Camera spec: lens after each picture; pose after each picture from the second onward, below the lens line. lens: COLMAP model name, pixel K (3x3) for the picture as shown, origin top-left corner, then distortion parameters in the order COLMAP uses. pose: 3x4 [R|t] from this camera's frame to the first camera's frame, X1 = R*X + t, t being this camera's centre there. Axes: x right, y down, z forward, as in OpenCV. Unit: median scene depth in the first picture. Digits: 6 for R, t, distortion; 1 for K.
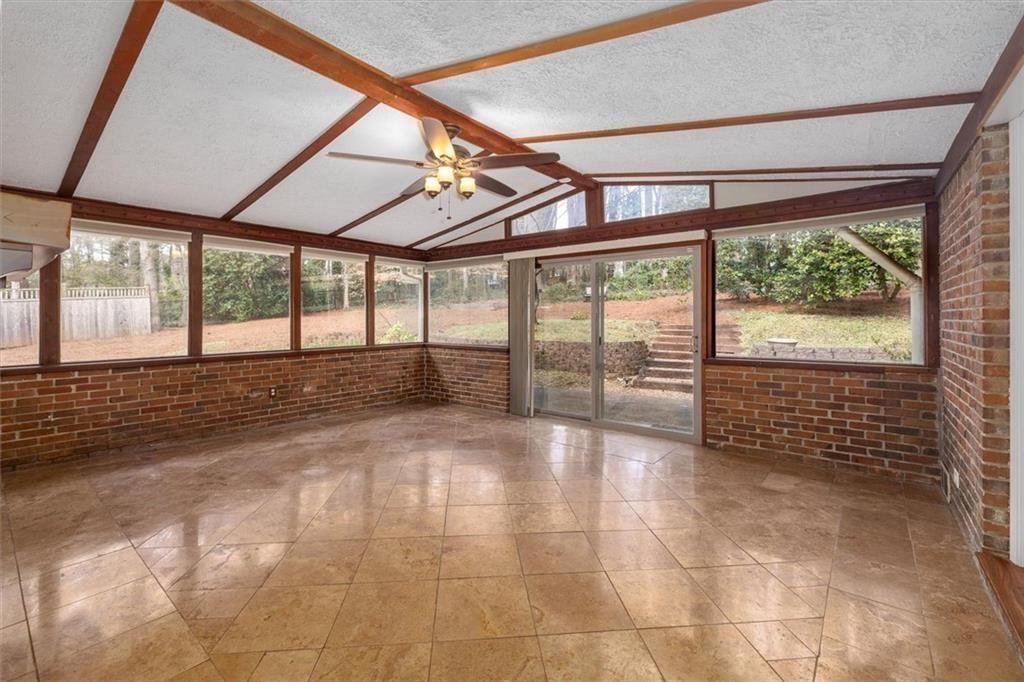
lens RADIAL K [[438.5, 0, 507.1], [0, 438.5, 315.9], [0, 0, 1]] dist [0.003830, 0.000333]
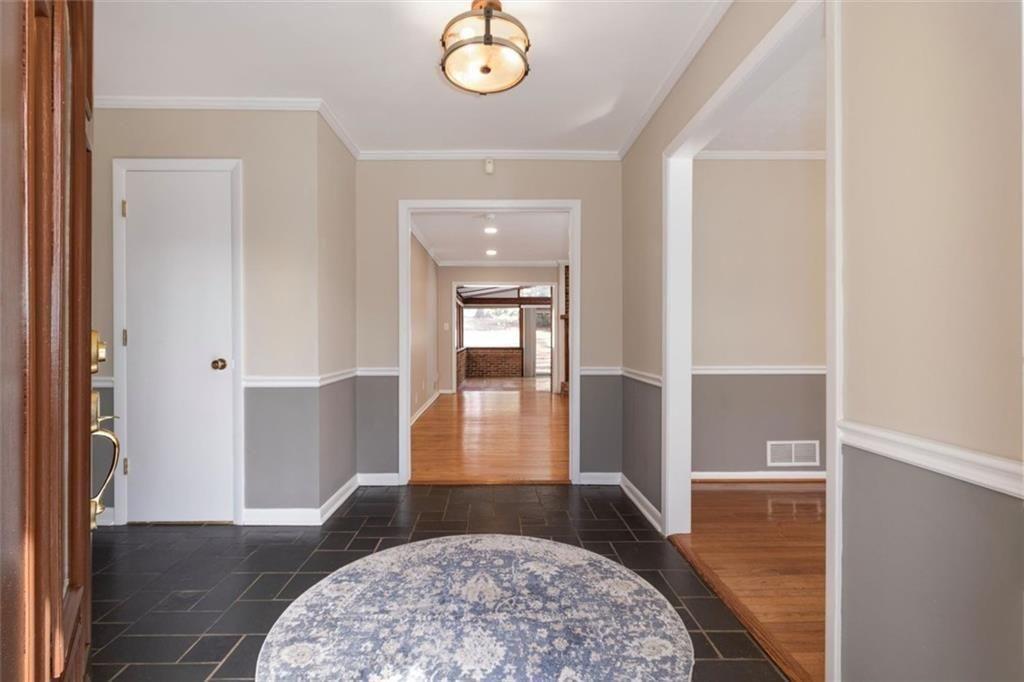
lens RADIAL K [[438.5, 0, 509.7], [0, 438.5, 338.9], [0, 0, 1]] dist [0.003830, 0.000333]
pose [[0.768601, -0.000812, 0.639728, -1.432410], [-0.001202, 0.999996, 0.002712, 0.023273], [-0.639727, -0.002853, 0.768597, -0.658799]]
